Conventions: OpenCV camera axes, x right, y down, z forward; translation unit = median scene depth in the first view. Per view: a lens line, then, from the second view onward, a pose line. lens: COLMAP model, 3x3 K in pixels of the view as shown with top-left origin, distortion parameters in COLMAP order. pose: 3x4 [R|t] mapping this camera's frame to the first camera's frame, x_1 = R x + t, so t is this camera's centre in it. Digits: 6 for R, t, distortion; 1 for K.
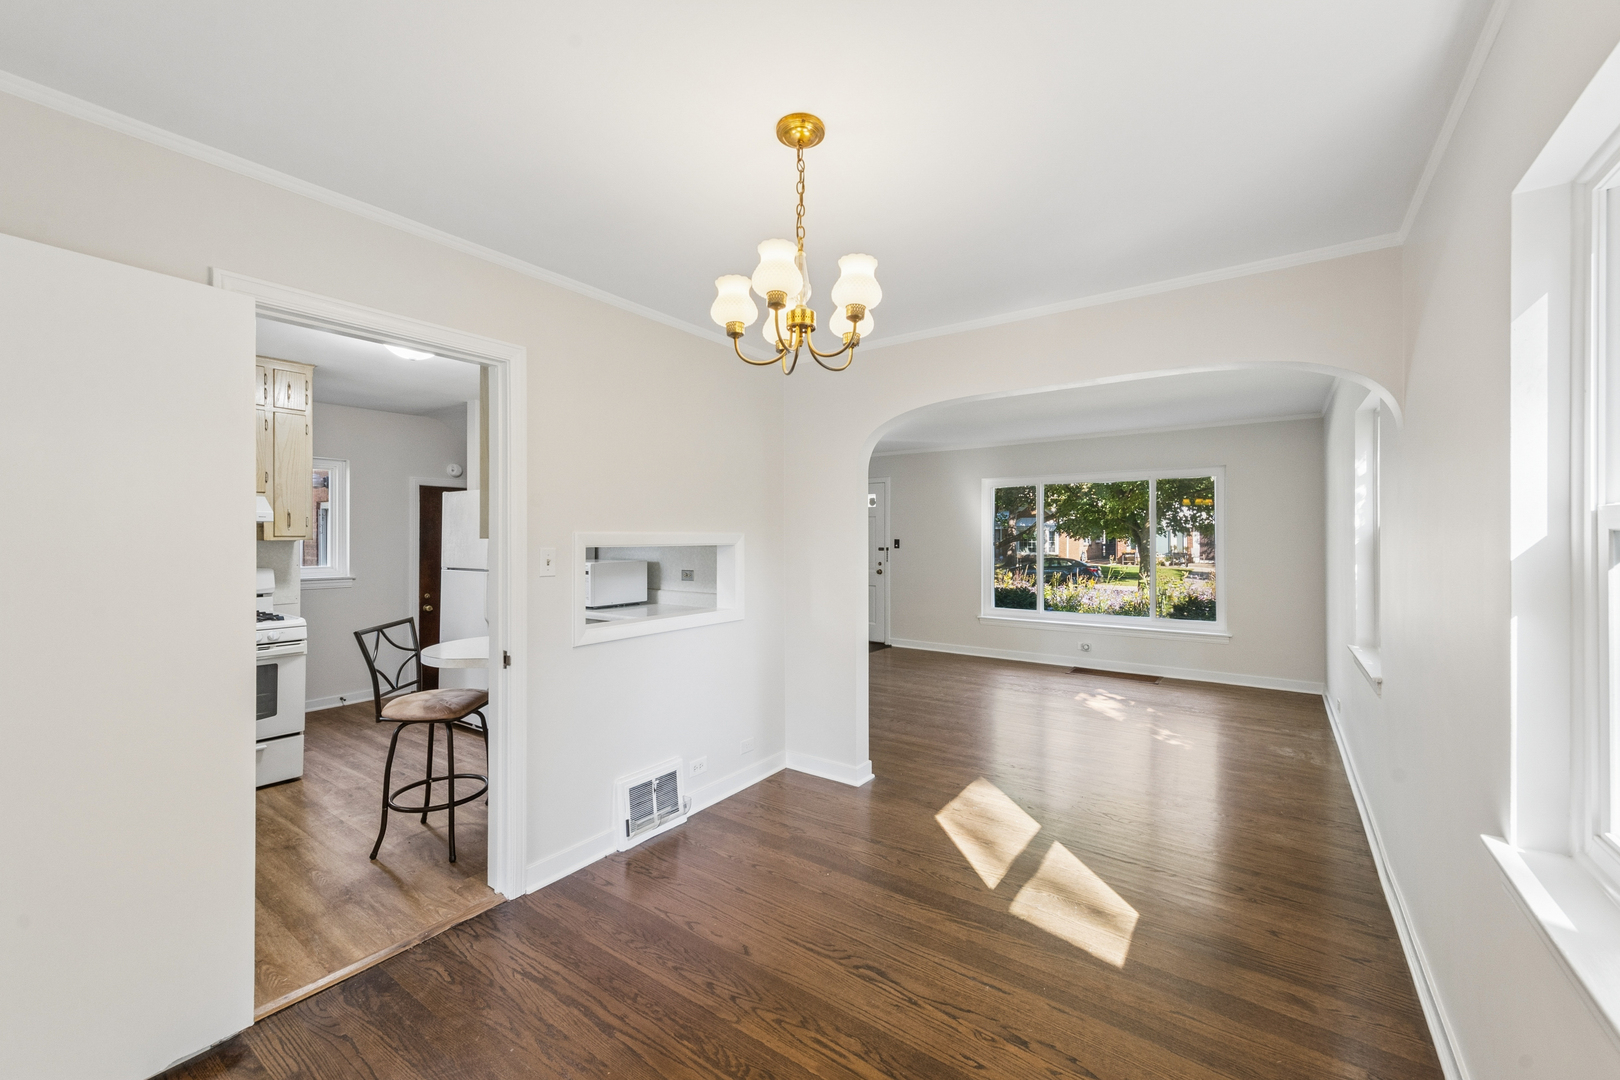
lens RADIAL K [[630.3, 0, 807.1], [0, 630.3, 537.4], [0, 0, 1]] dist [-0.000070, -0.000049]
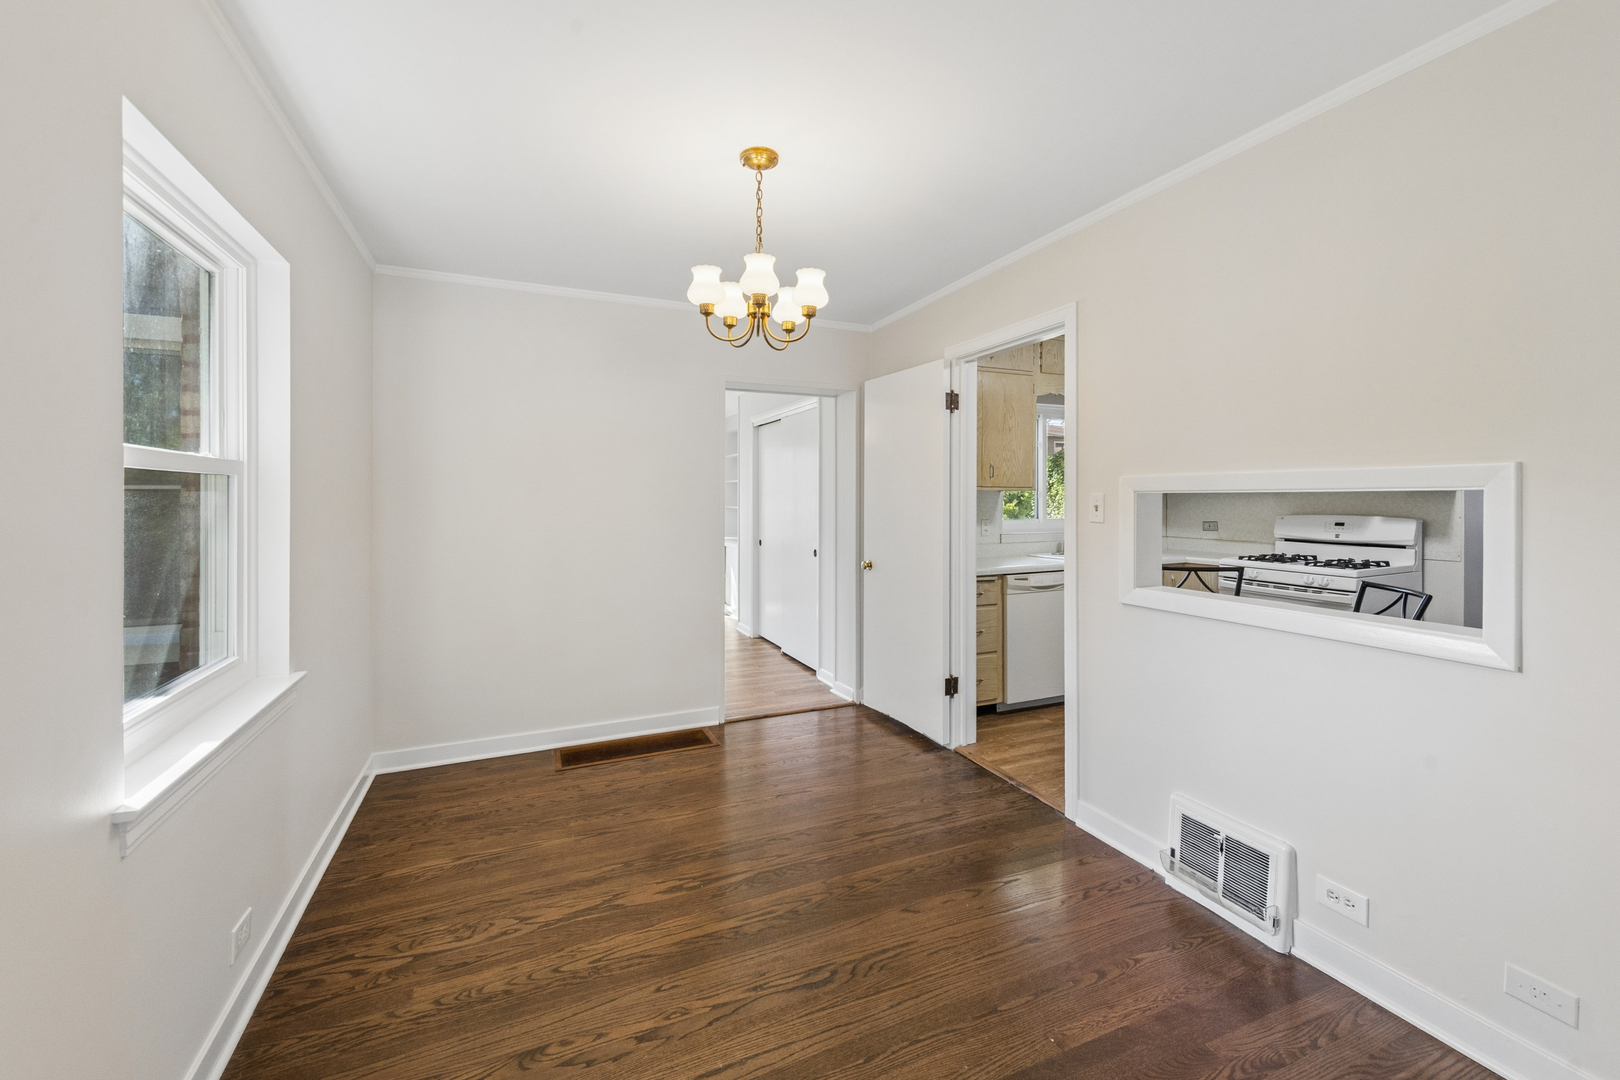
lens RADIAL K [[653.4, 0, 809.2], [0, 653.4, 495.9], [0, 0, 1]] dist [0.002306, 0.000188]
pose [[-0.505421, 0.000709, -0.862872, 0.602602], [0.002750, 0.999996, -0.000789, 0.018184], [0.862868, -0.002772, -0.505421, 0.985501]]
